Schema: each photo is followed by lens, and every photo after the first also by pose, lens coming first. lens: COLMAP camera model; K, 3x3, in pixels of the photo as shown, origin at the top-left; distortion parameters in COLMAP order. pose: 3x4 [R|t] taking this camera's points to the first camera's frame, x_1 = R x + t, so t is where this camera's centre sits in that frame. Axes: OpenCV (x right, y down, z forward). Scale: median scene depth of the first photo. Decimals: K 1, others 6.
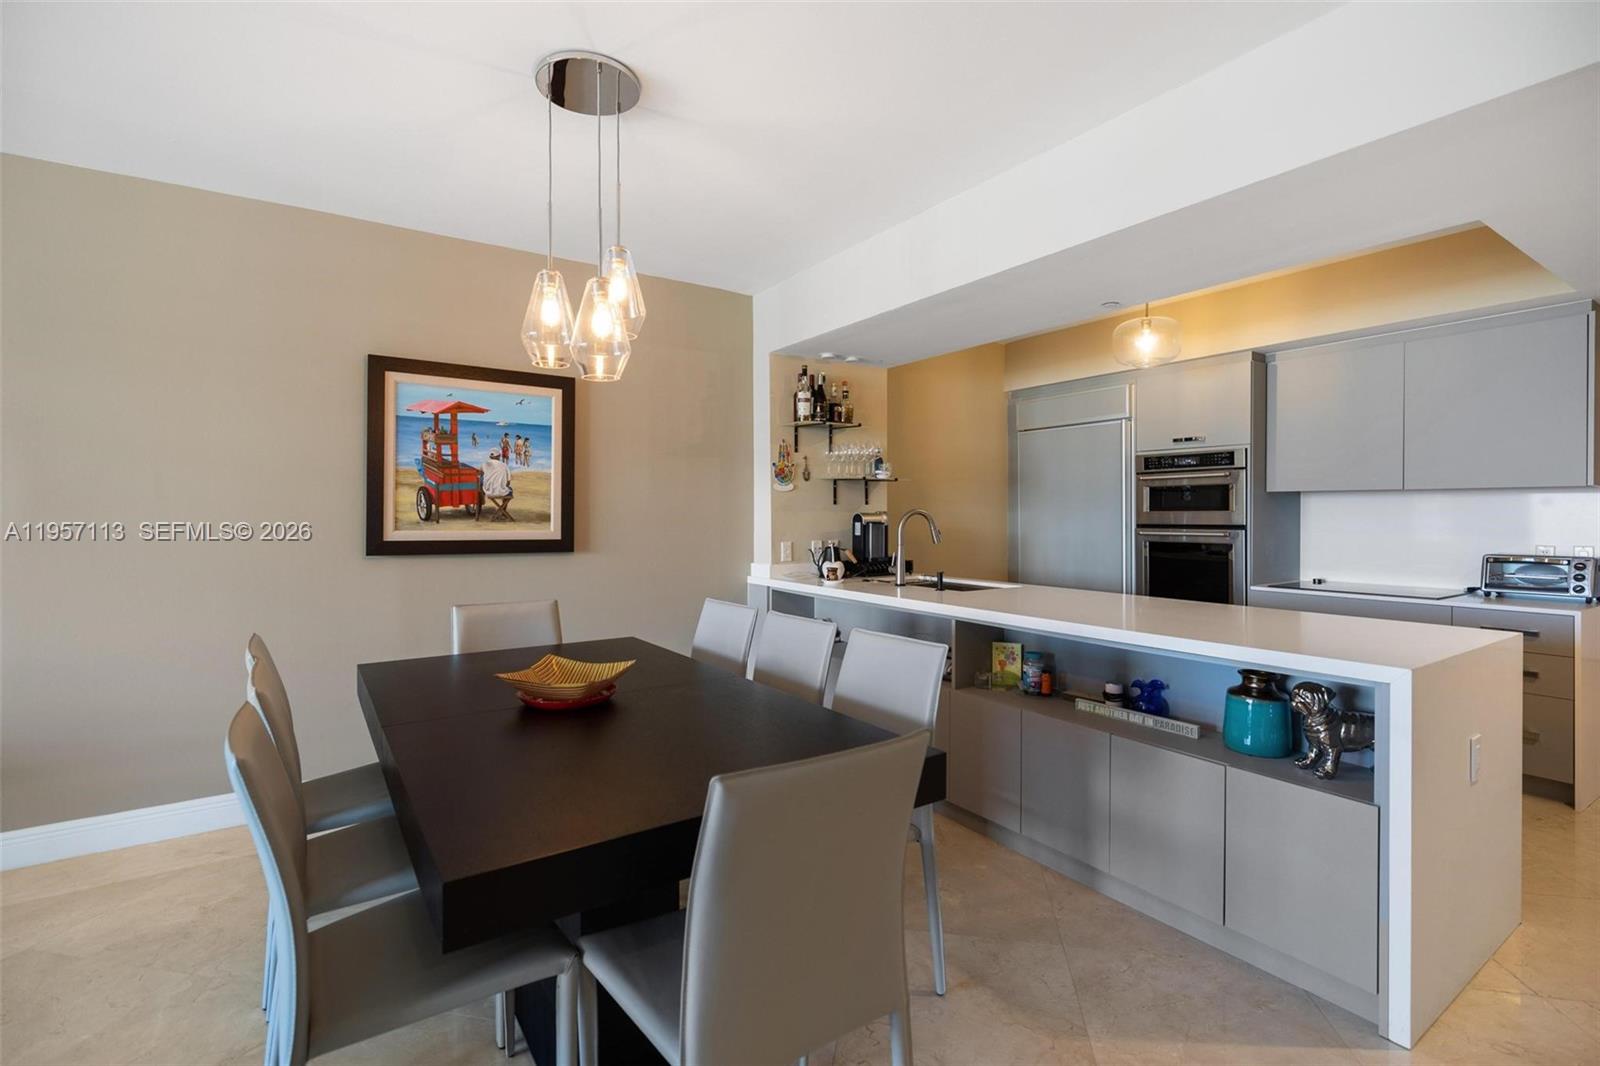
lens RADIAL K [[733.1, 0, 804.3], [0, 733.1, 525.2], [0, 0, 1]] dist [-0.003858, -0.000094]
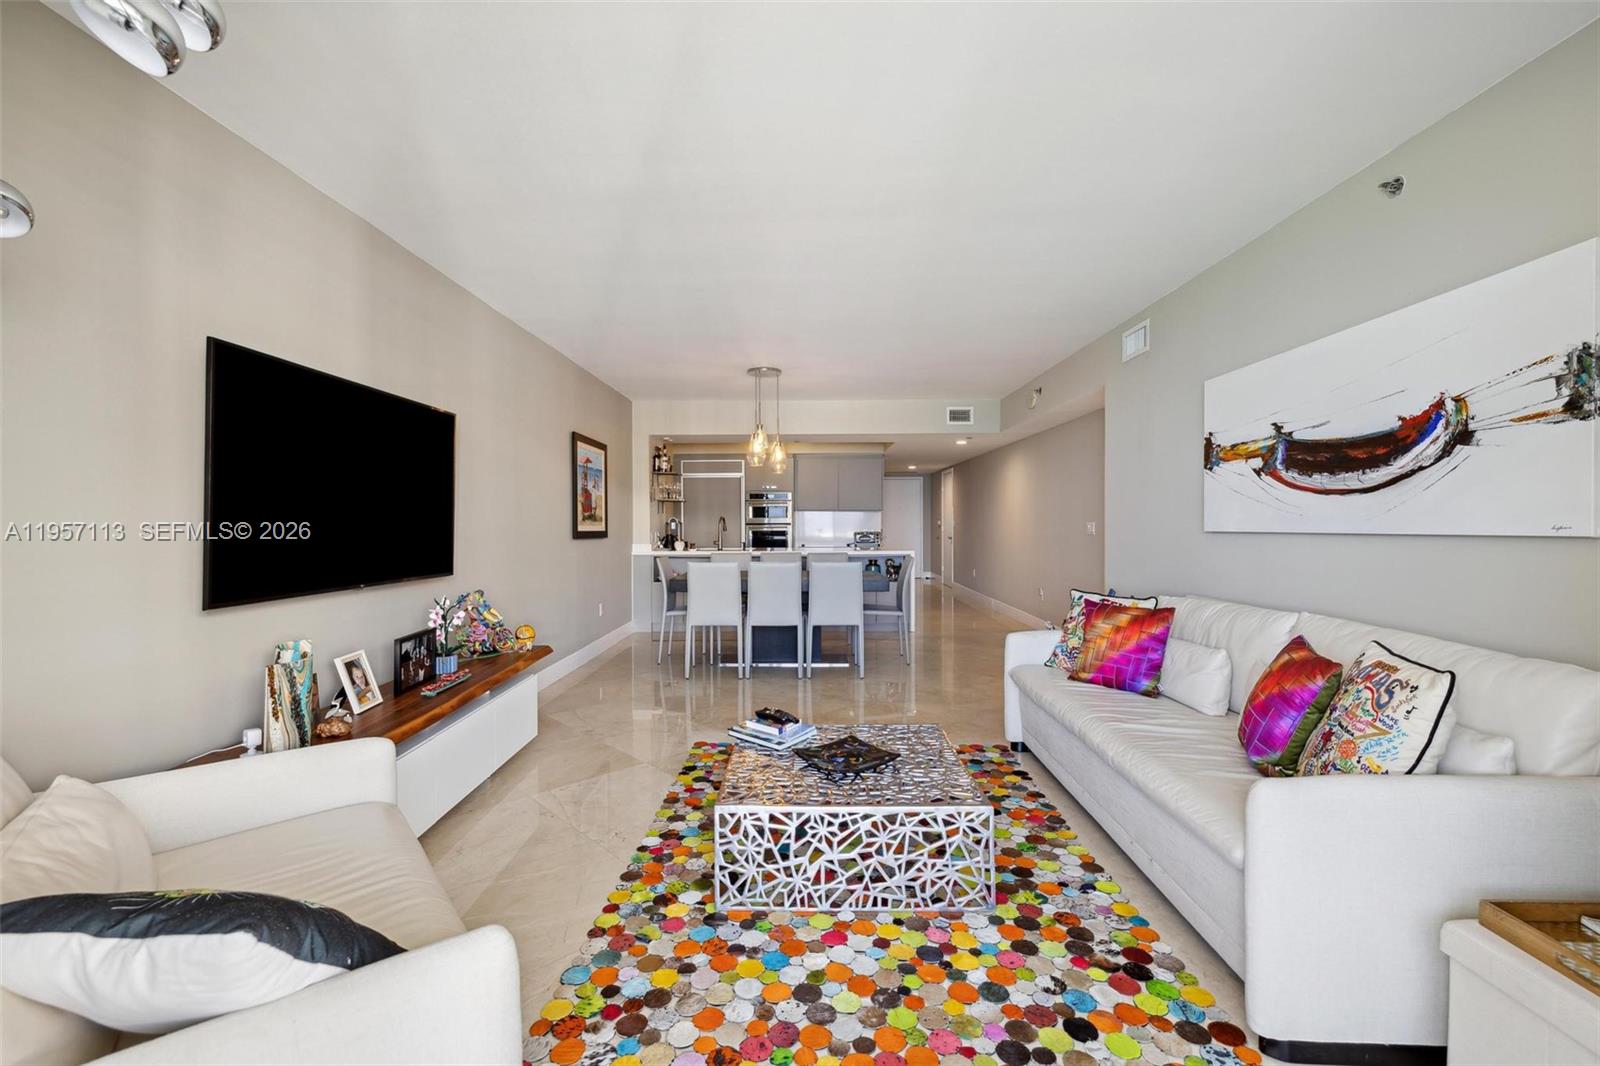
lens RADIAL K [[707.2, 0, 779.9], [0, 707.2, 554.3], [0, 0, 1]] dist [-0.000167, -0.000033]
pose [[0.601907, -0.035613, 0.797772, -1.522193], [0.009535, 0.999254, 0.037414, 0.015653], [-0.798509, -0.014913, 0.601797, -0.452310]]
